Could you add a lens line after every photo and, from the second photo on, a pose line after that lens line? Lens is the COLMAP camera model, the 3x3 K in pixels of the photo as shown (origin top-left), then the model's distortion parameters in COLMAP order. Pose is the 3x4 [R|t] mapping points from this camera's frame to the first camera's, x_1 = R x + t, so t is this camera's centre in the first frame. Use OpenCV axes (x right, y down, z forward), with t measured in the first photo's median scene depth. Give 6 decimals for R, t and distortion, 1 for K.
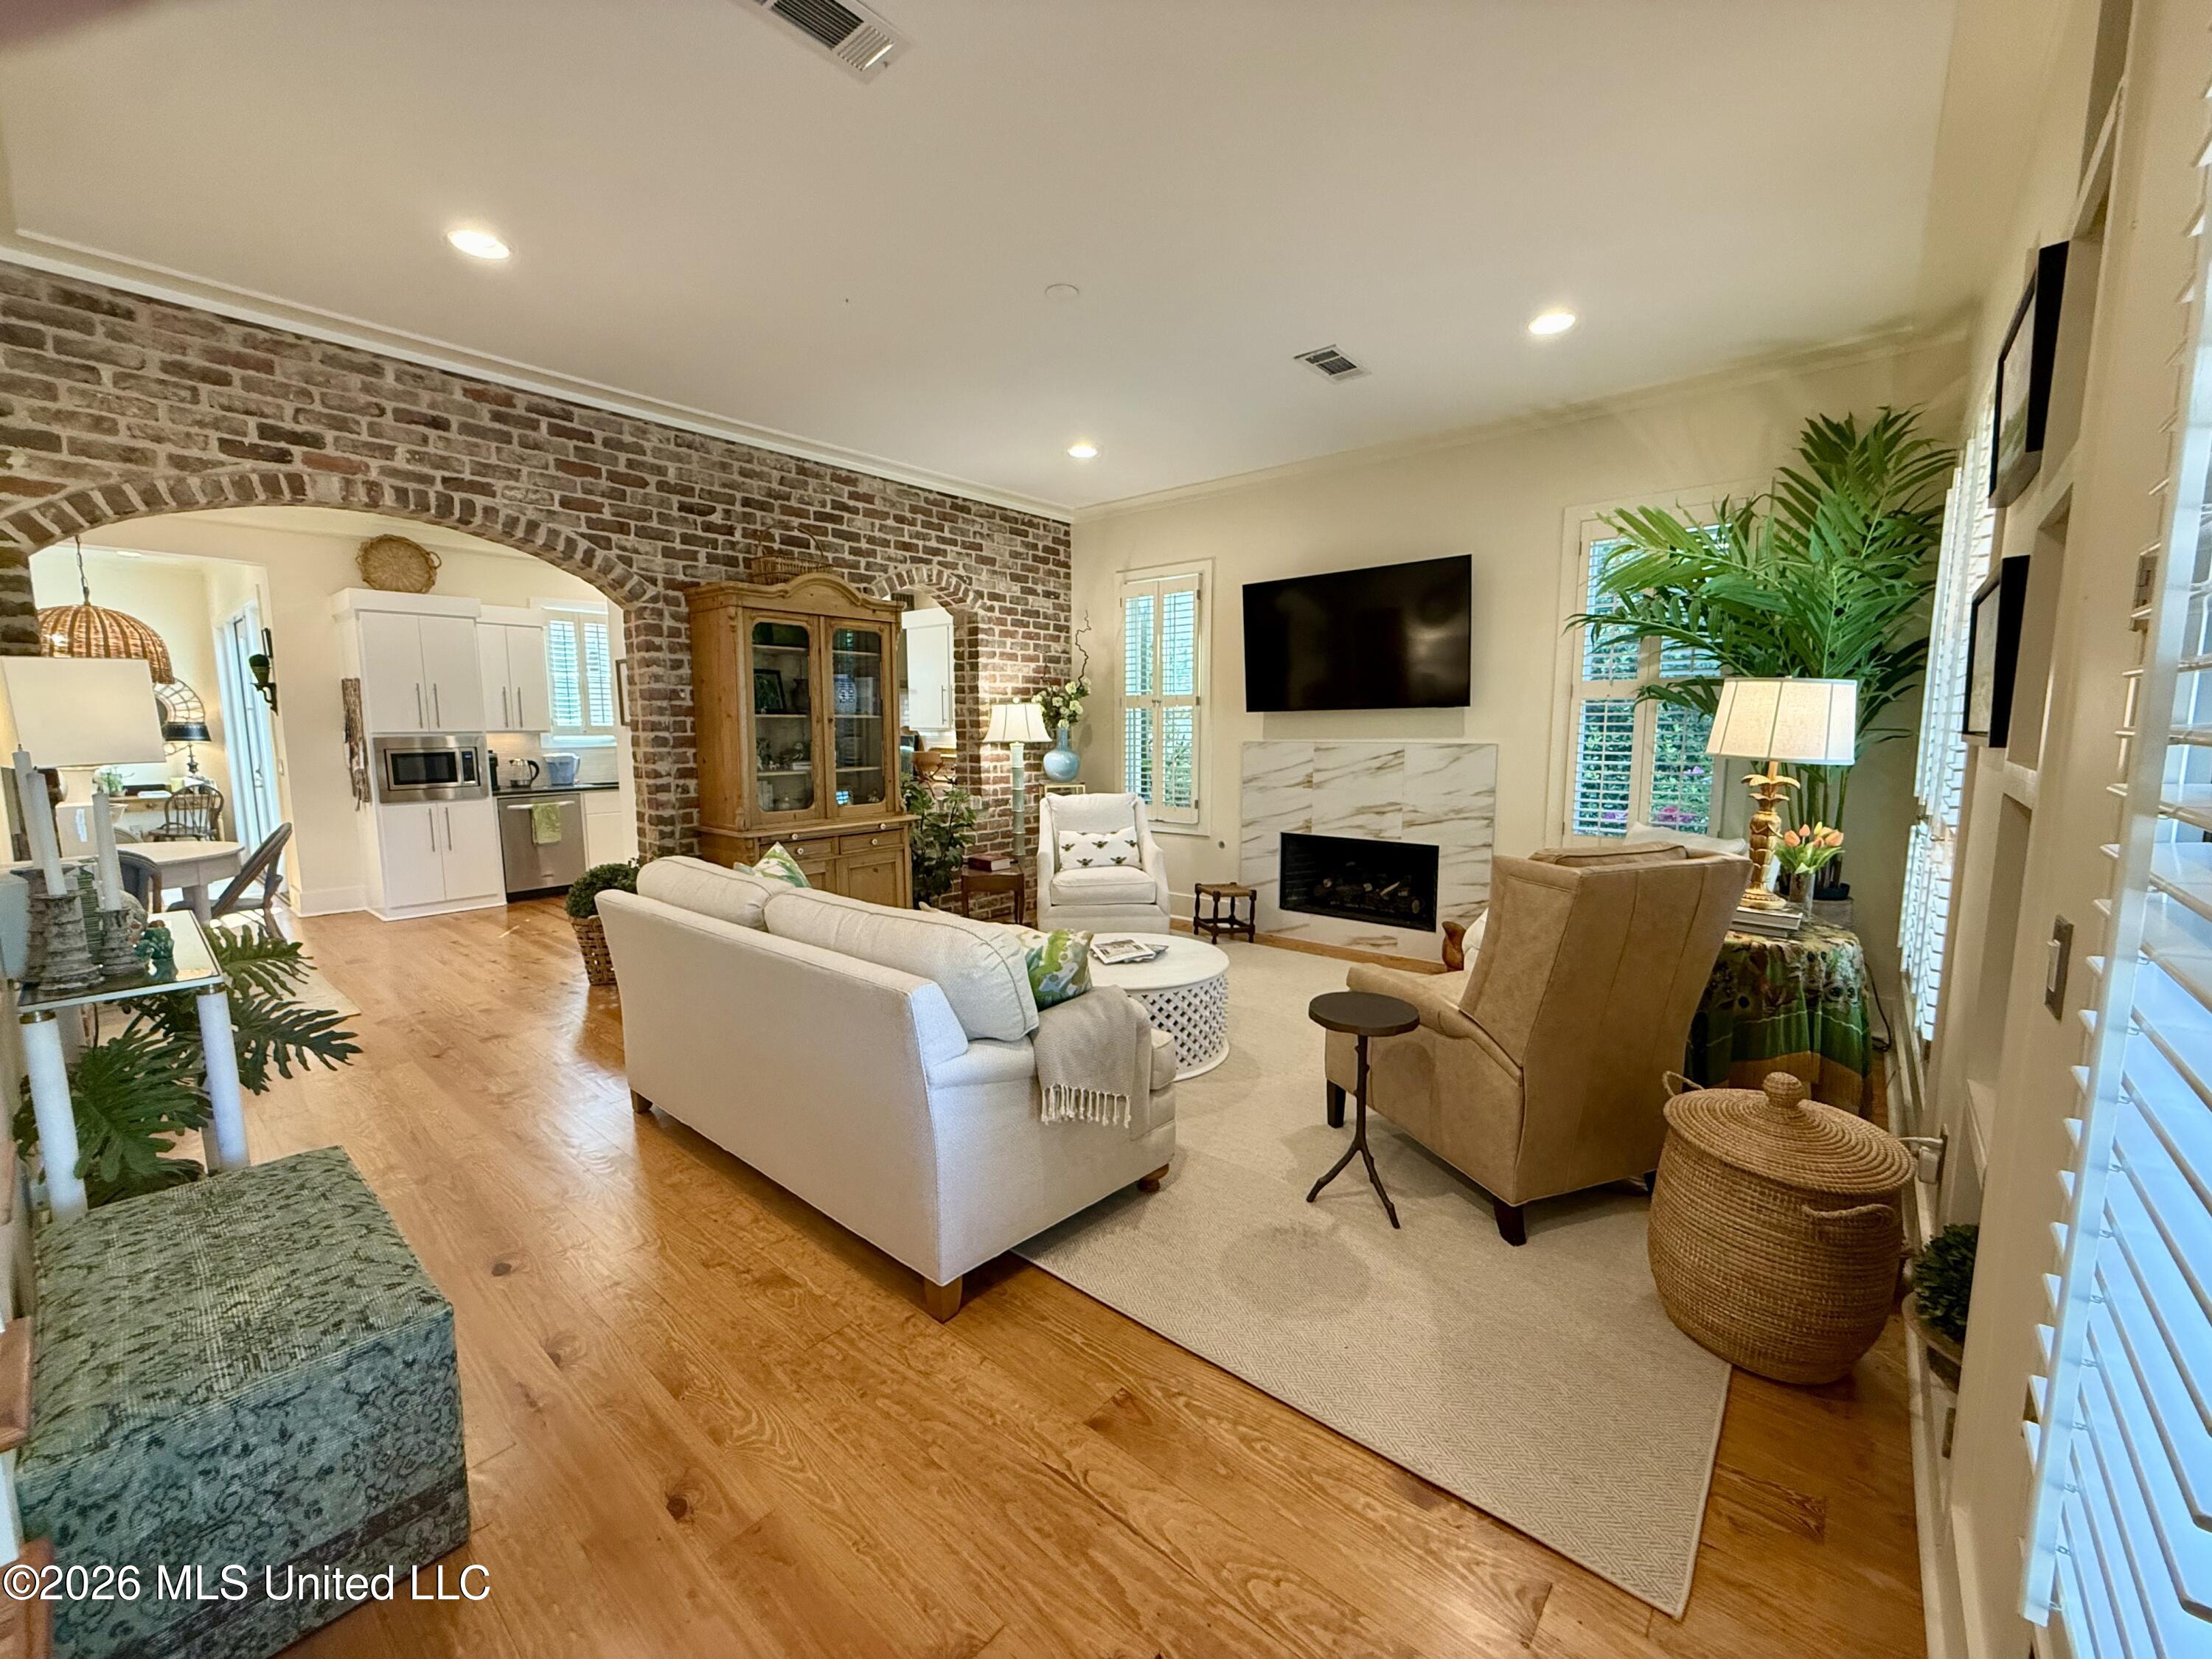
lens RADIAL K [[886.1, 0, 1108.8], [0, 886.1, 829.0], [0, 0, 1]] dist [0.003987, 0.000145]
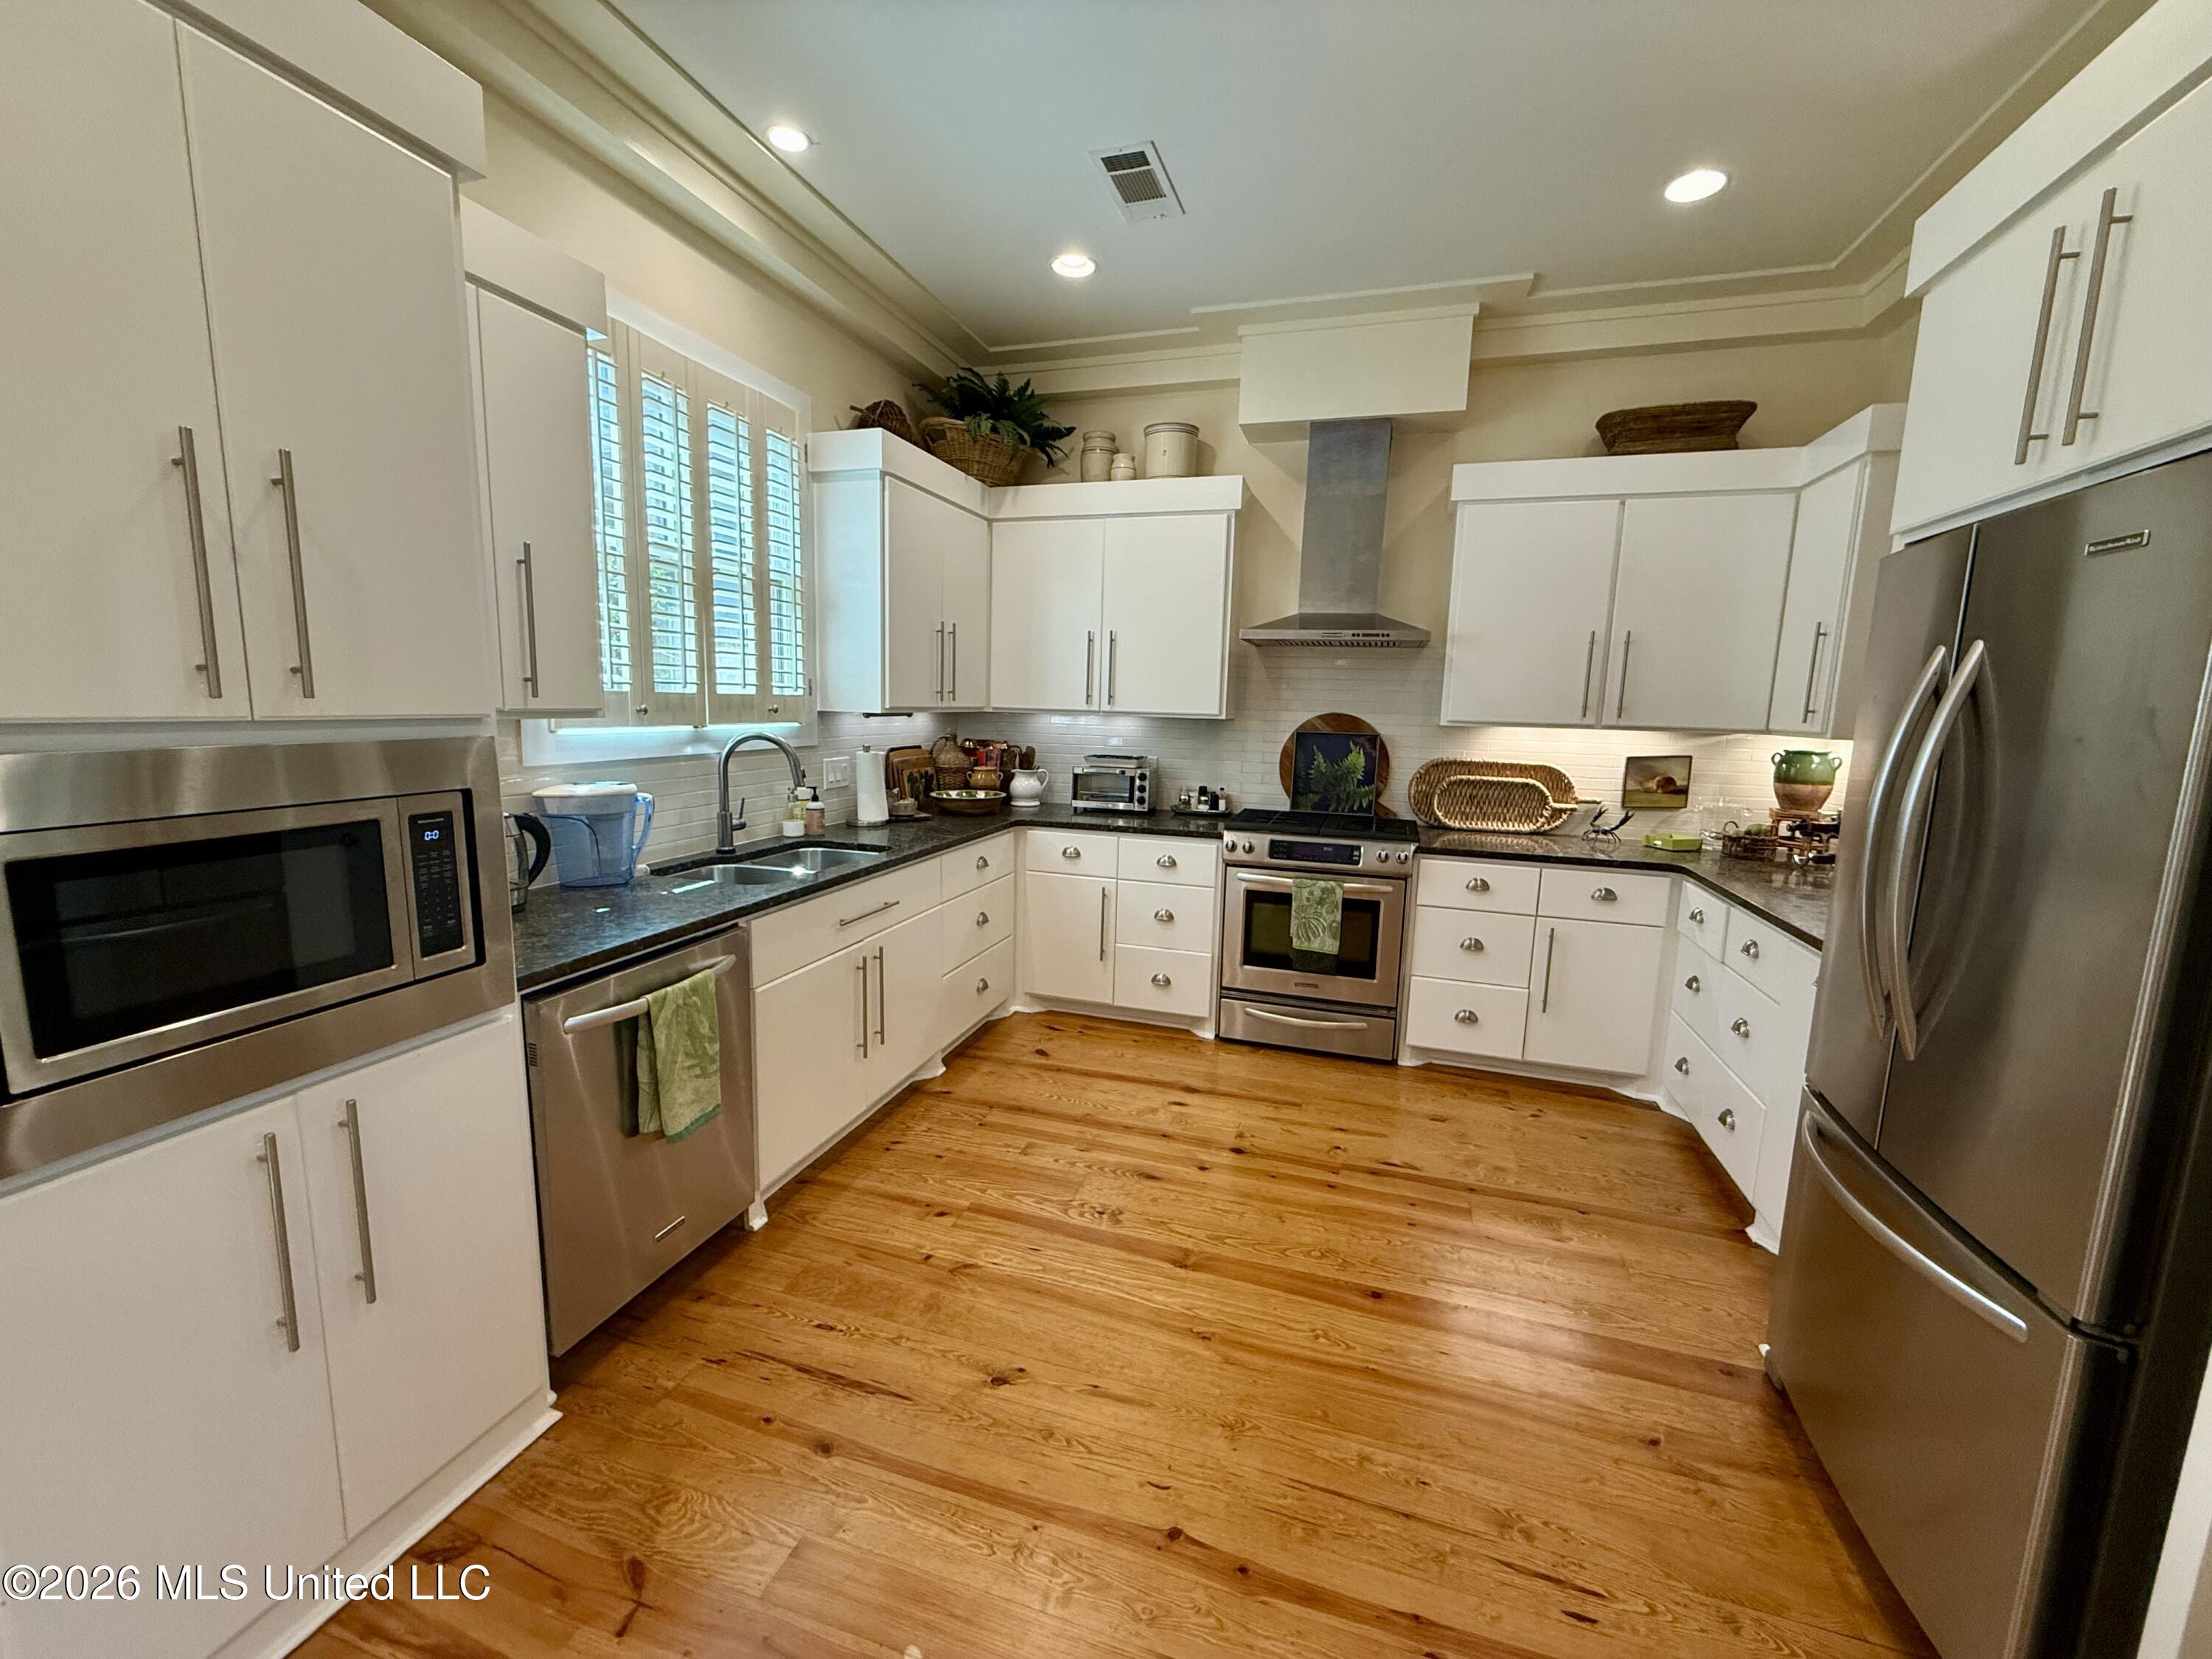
lens RADIAL K [[886.1, 0, 1100.6], [0, 886.1, 825.6], [0, 0, 1]] dist [0.003987, 0.000145]
pose [[0.916939, -0.030556, 0.397857, -0.635635], [0.019800, 0.999320, 0.031116, -0.084154], [-0.398537, -0.020654, 0.916920, 0.715862]]
